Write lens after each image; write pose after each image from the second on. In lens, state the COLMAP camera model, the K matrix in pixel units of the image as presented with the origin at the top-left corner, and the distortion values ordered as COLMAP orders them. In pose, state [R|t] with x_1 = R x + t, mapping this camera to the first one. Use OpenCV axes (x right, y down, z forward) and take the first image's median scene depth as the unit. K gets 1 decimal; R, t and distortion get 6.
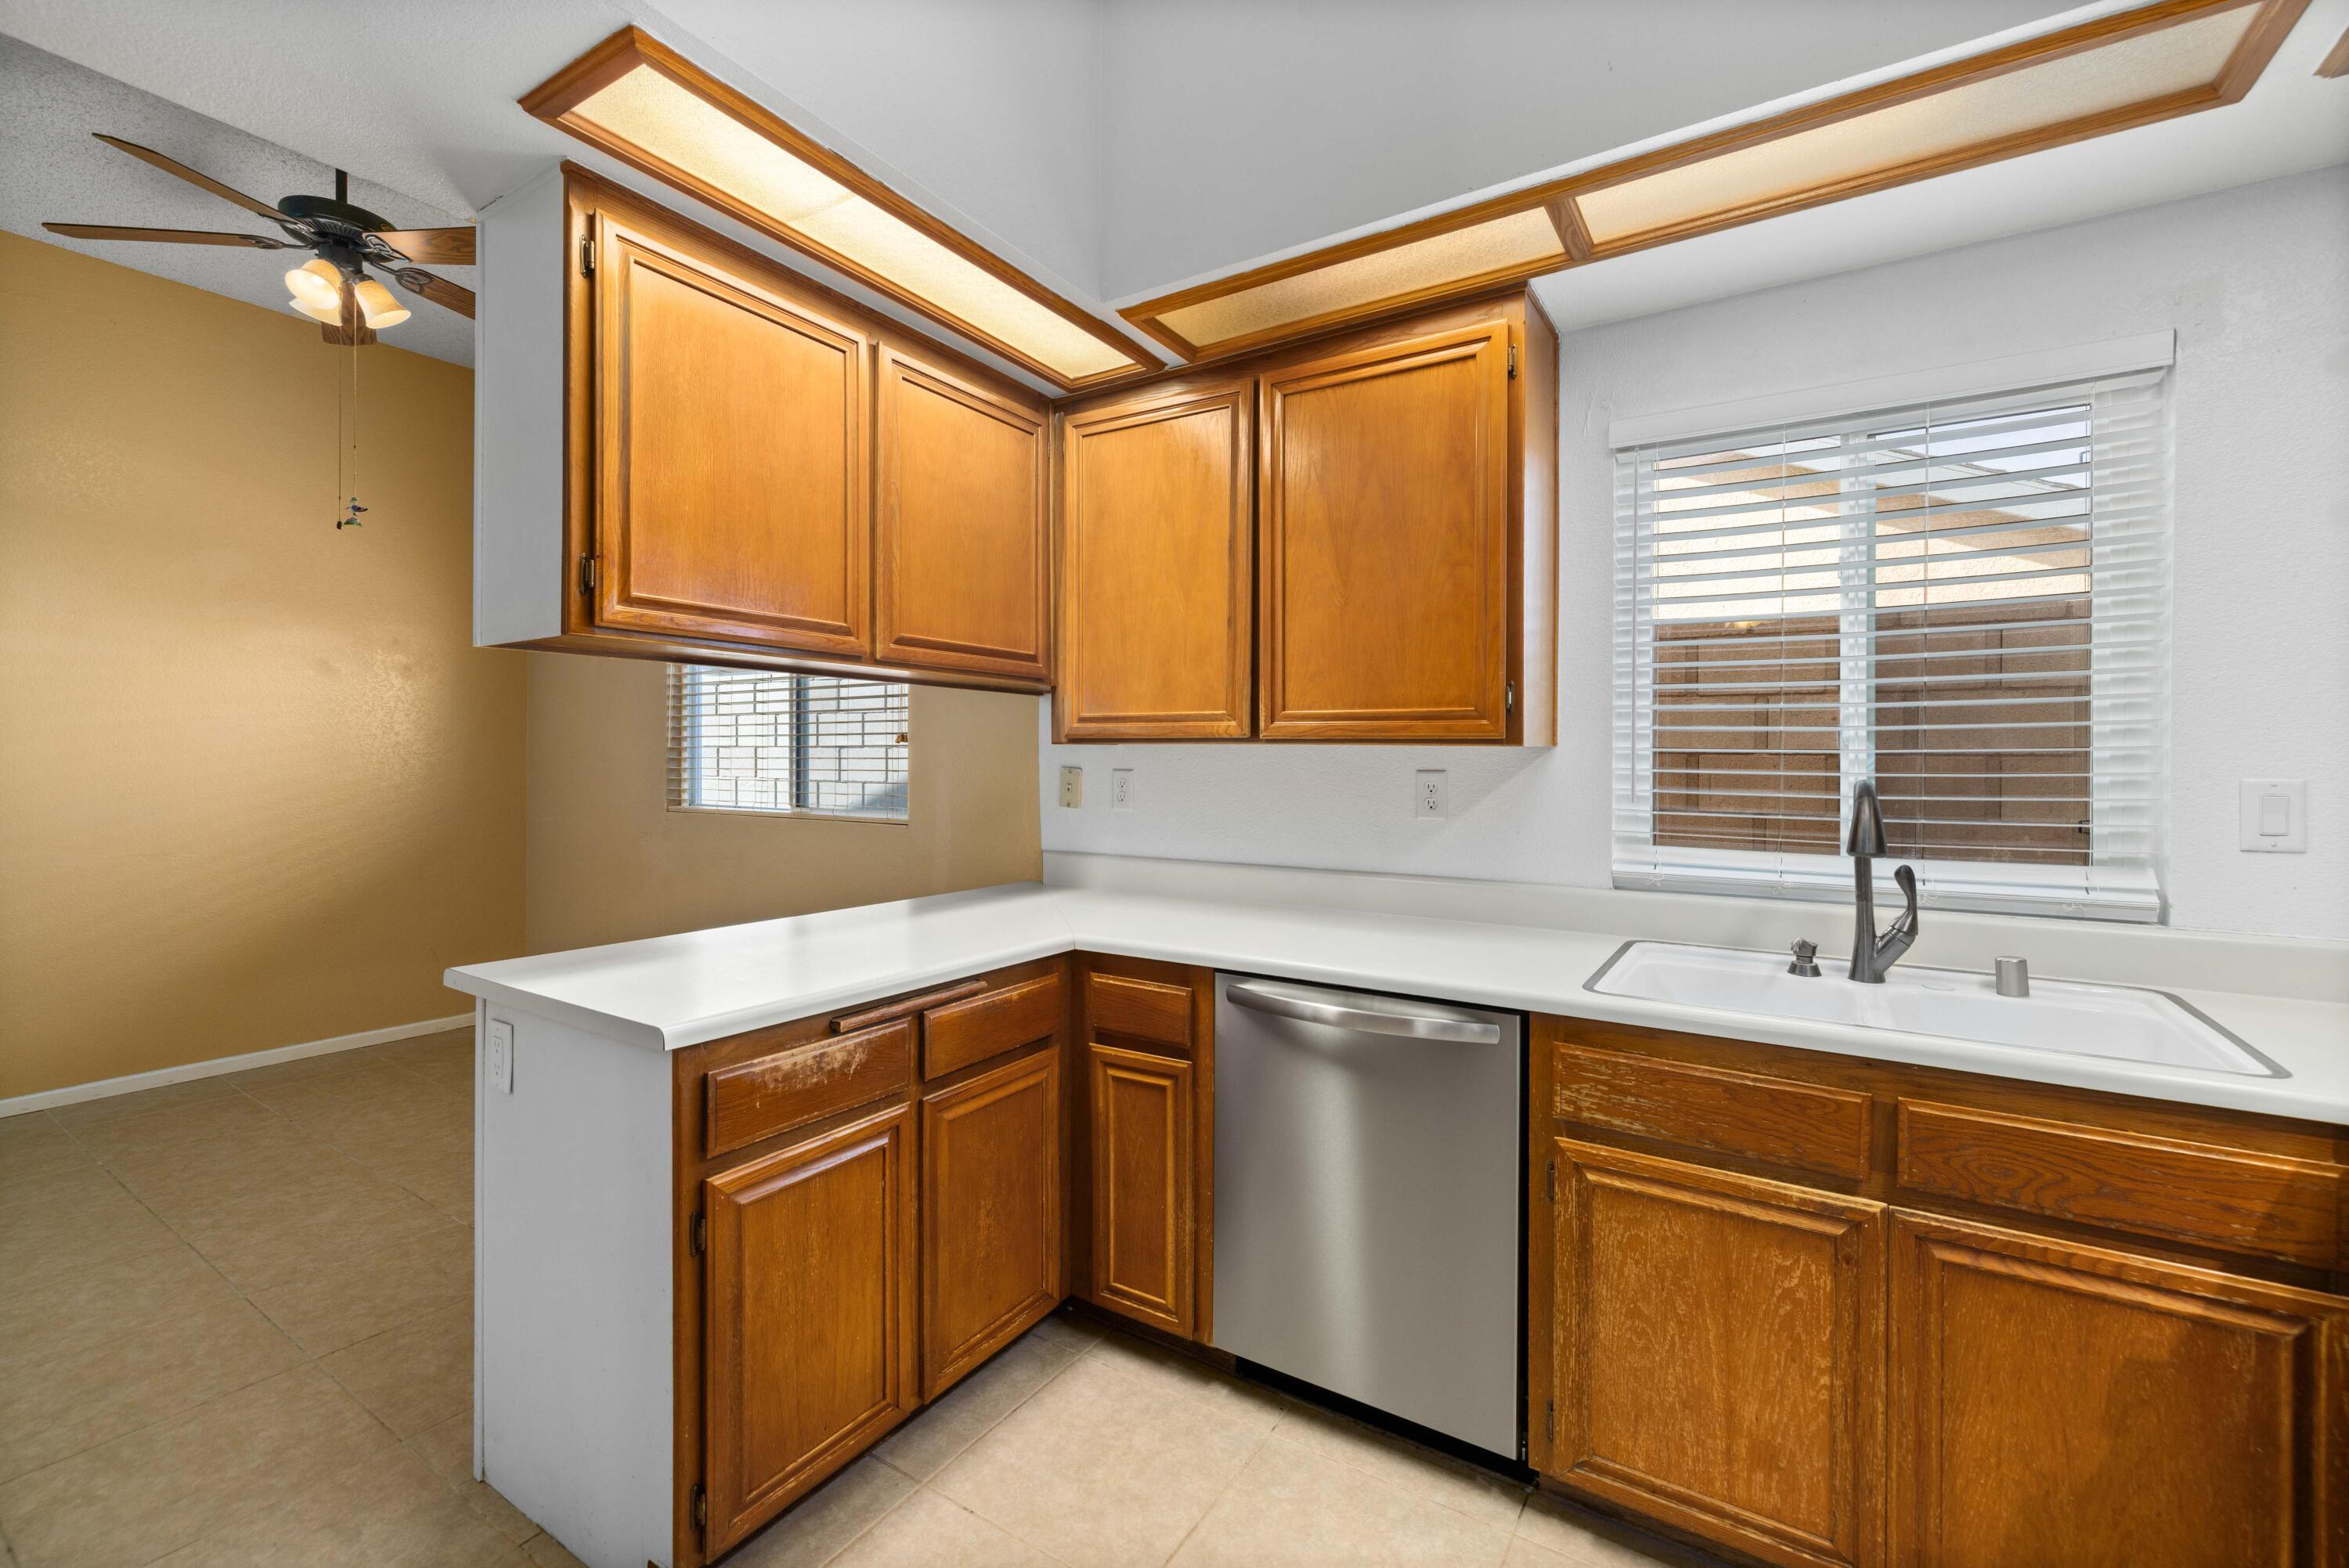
lens RADIAL K [[984.3, 0, 1169.4], [0, 984.3, 763.4], [0, 0, 1]] dist [-0.001567, 0.000086]
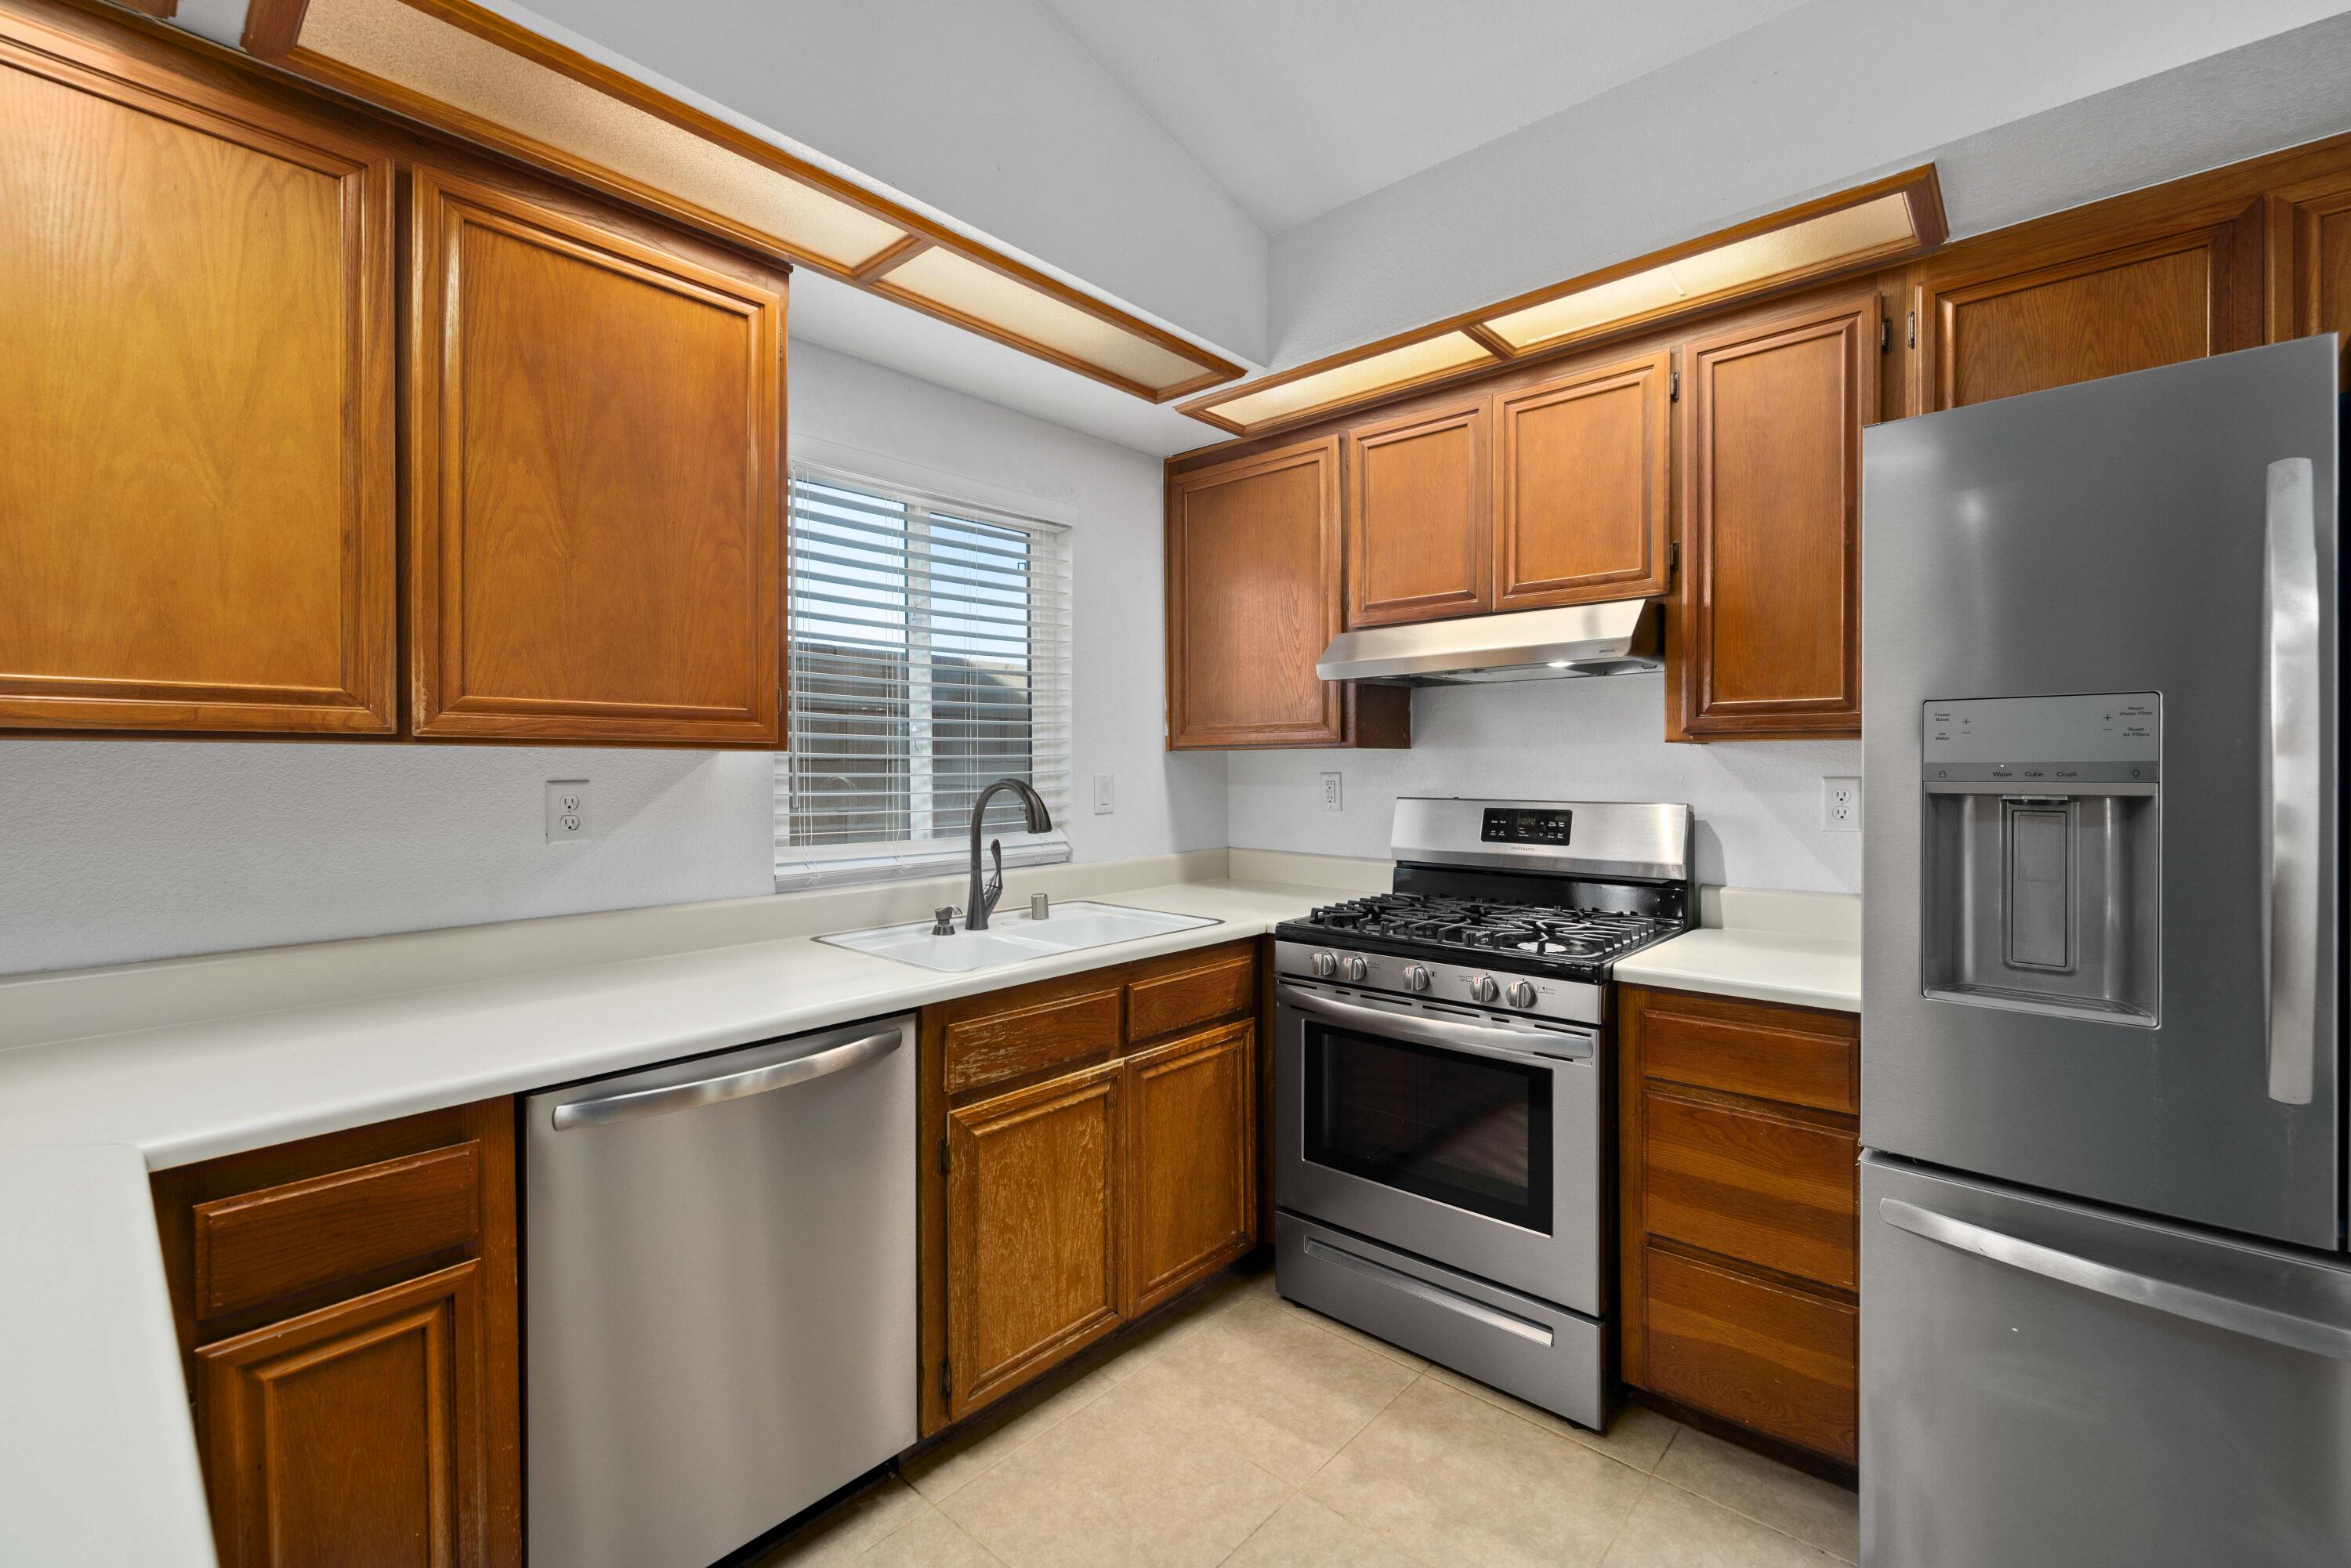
lens RADIAL K [[985.2, 0, 1163.0], [0, 985.2, 777.3], [0, 0, 1]] dist [-0.001567, 0.000086]
pose [[0.171577, -0.018679, 0.984994, -0.560326], [0.012574, 0.999780, 0.016769, -0.004265], [-0.985090, 0.009508, 0.171774, 0.513730]]
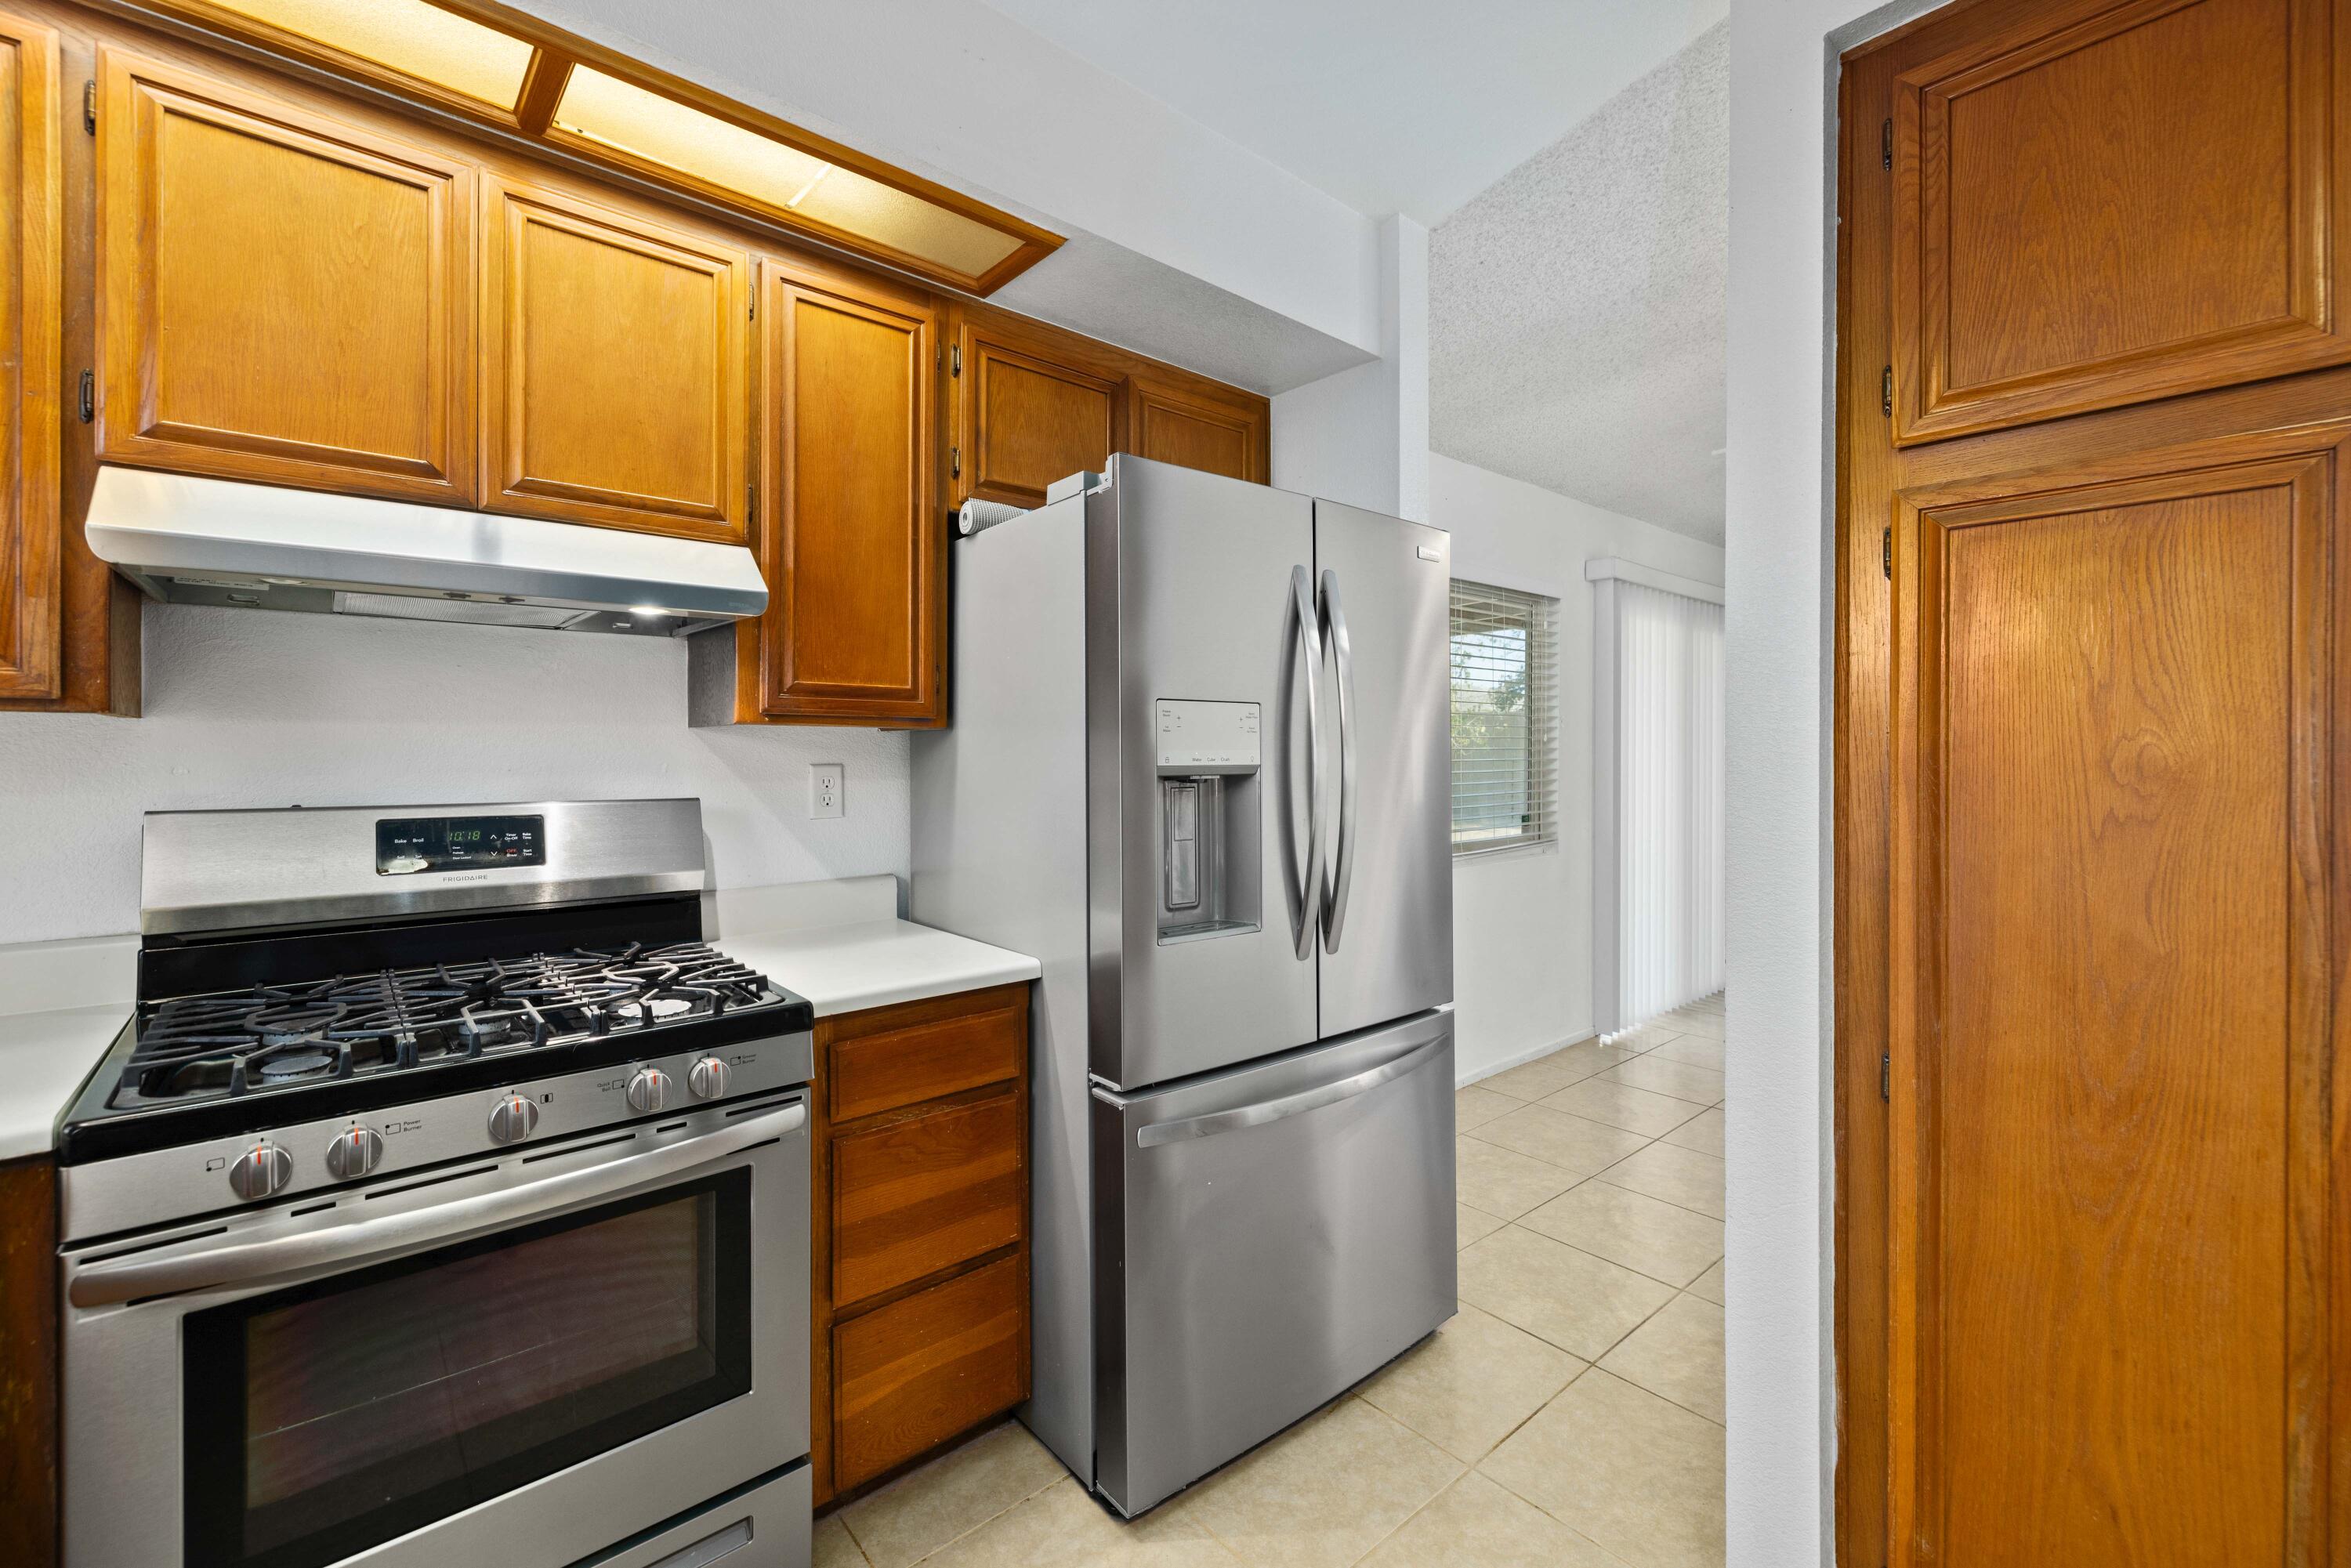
lens RADIAL K [[985.2, 0, 1172.0], [0, 985.2, 753.6], [0, 0, 1]] dist [-0.001567, 0.000086]
pose [[-0.958273, -0.011829, 0.285609, 0.005491], [-0.007925, 0.999859, 0.014822, -0.007457], [-0.285743, 0.011940, -0.958232, 0.931330]]
